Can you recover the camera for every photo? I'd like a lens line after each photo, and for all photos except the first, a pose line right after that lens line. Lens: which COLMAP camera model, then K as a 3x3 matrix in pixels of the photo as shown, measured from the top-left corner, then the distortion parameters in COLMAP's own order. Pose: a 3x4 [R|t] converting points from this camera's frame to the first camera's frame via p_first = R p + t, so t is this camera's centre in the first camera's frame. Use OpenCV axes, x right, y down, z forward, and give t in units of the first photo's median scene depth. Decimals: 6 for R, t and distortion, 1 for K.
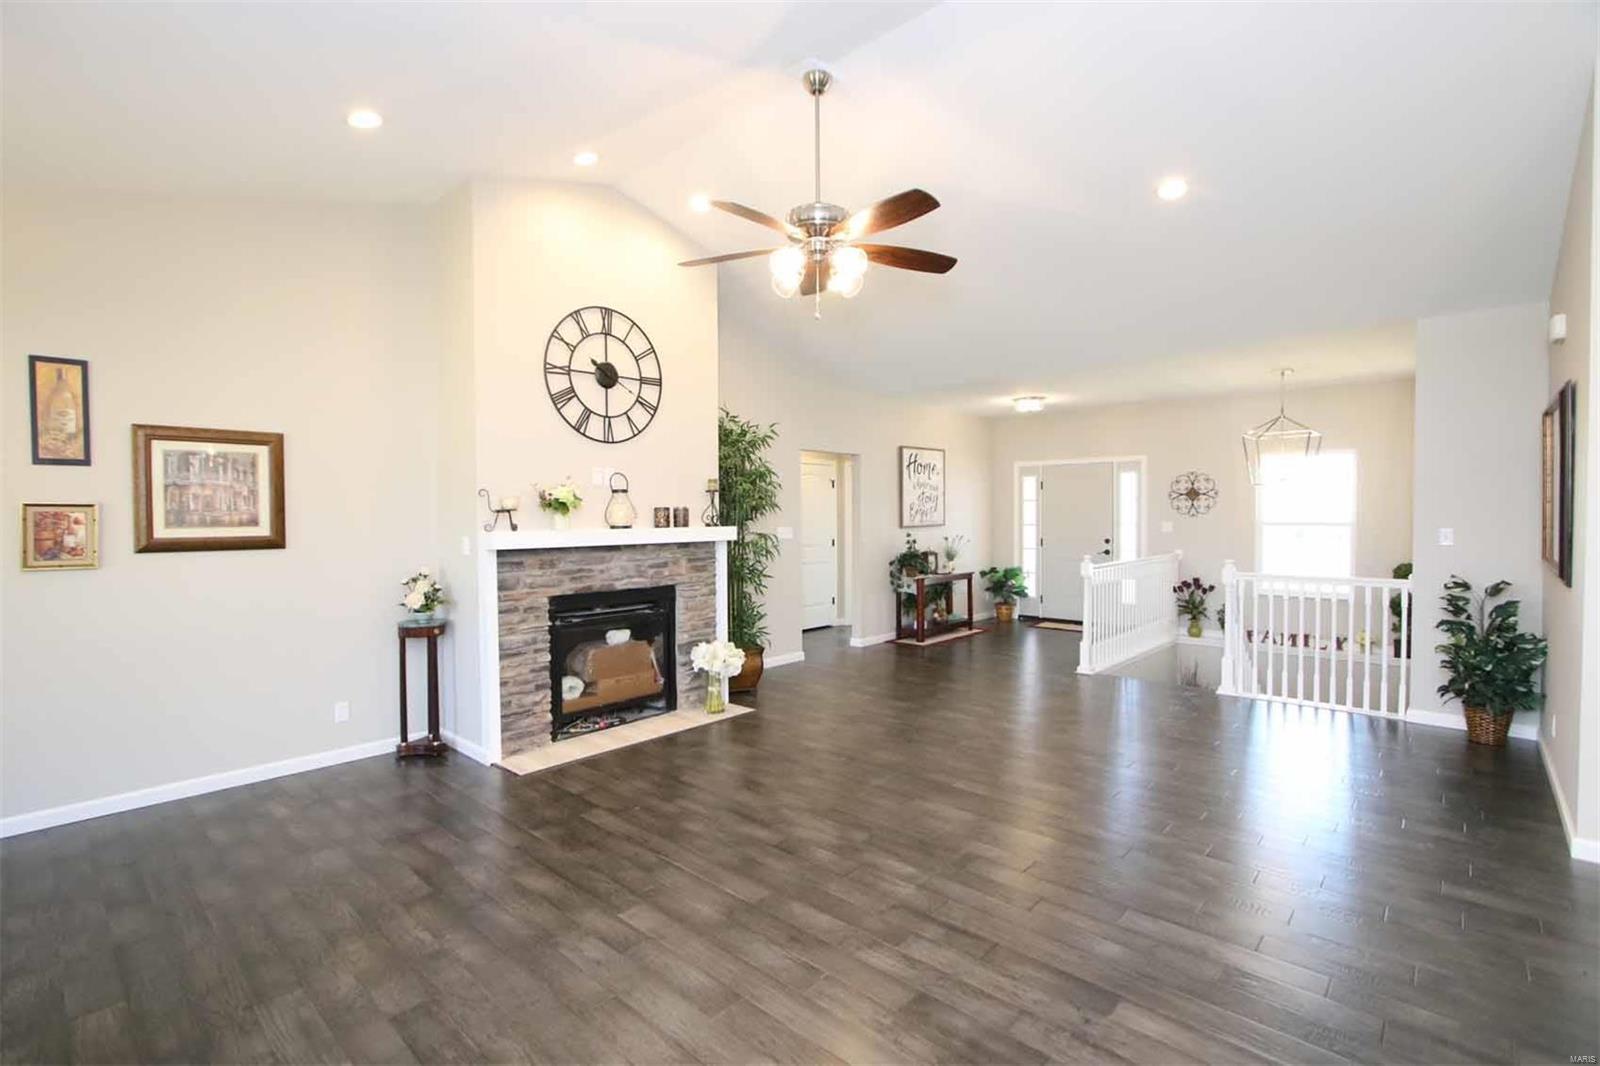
lens RADIAL K [[732.6, 0, 796.9], [0, 732.6, 525.2], [0, 0, 1]] dist [-0.010259, 0.000296]
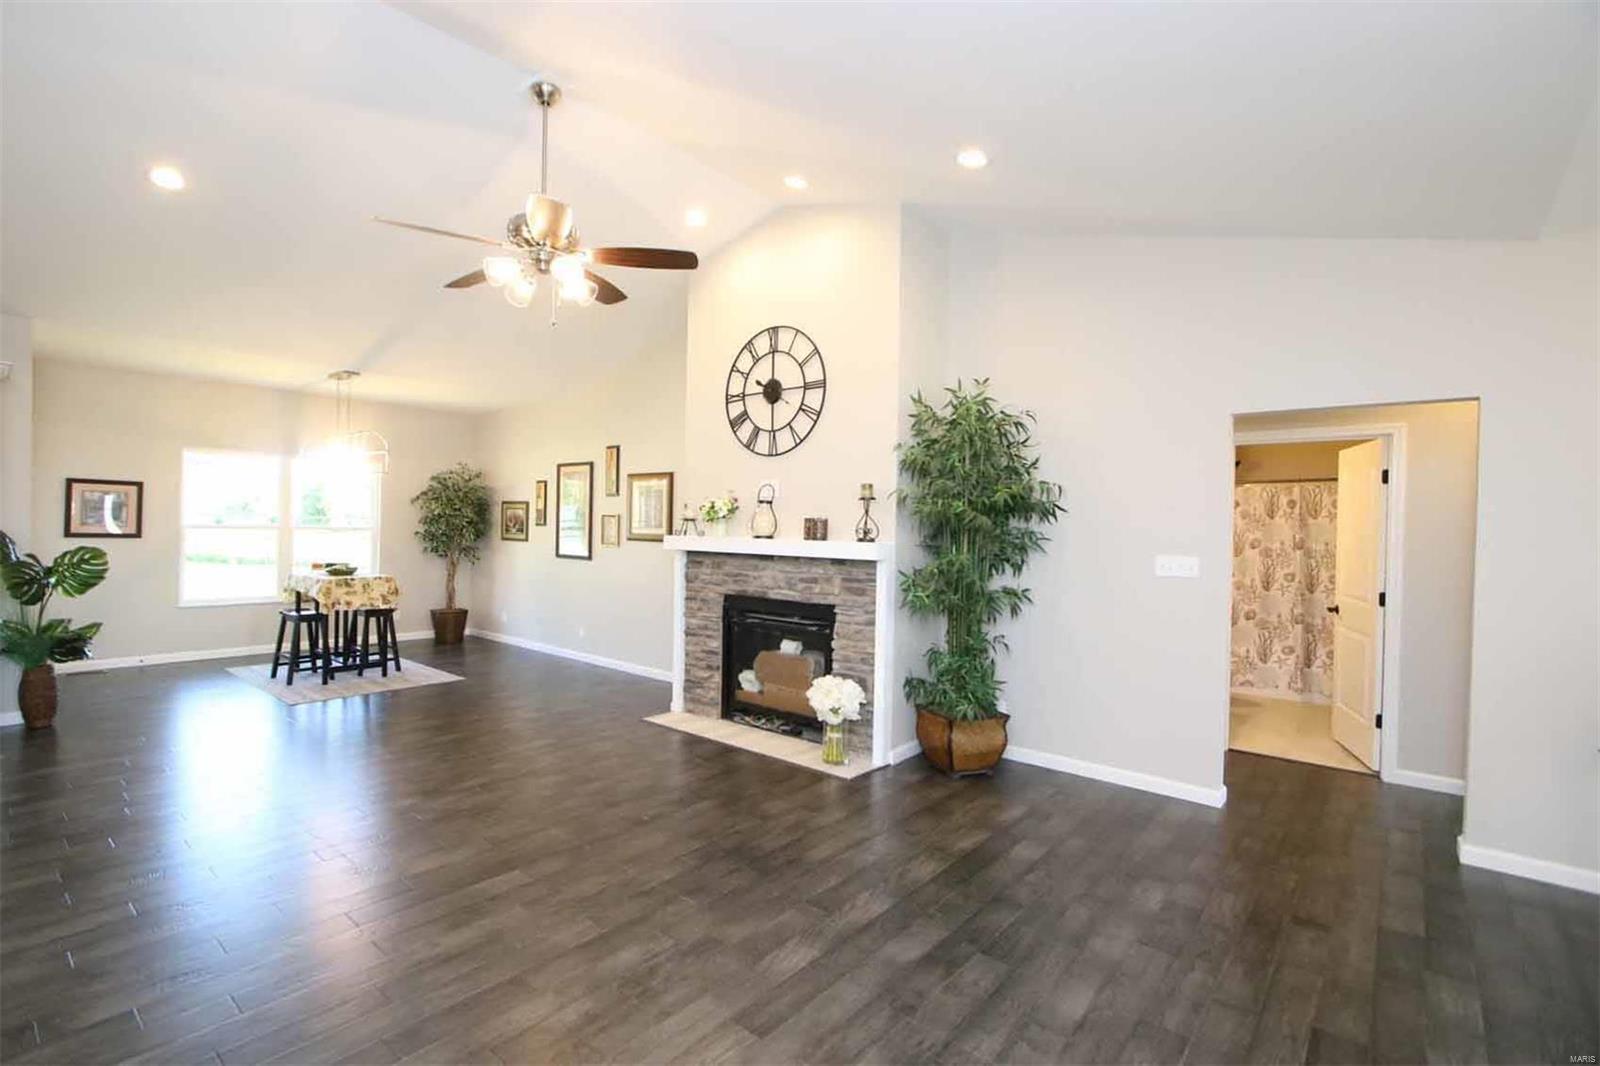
lens RADIAL K [[732.6, 0, 795.6], [0, 732.6, 533.9], [0, 0, 1]] dist [-0.010259, 0.000296]
pose [[0.049833, 0.014761, -0.998648, 0.819183], [-0.037036, 0.999230, 0.012922, -0.017528], [0.998071, 0.036342, 0.050341, 1.028885]]
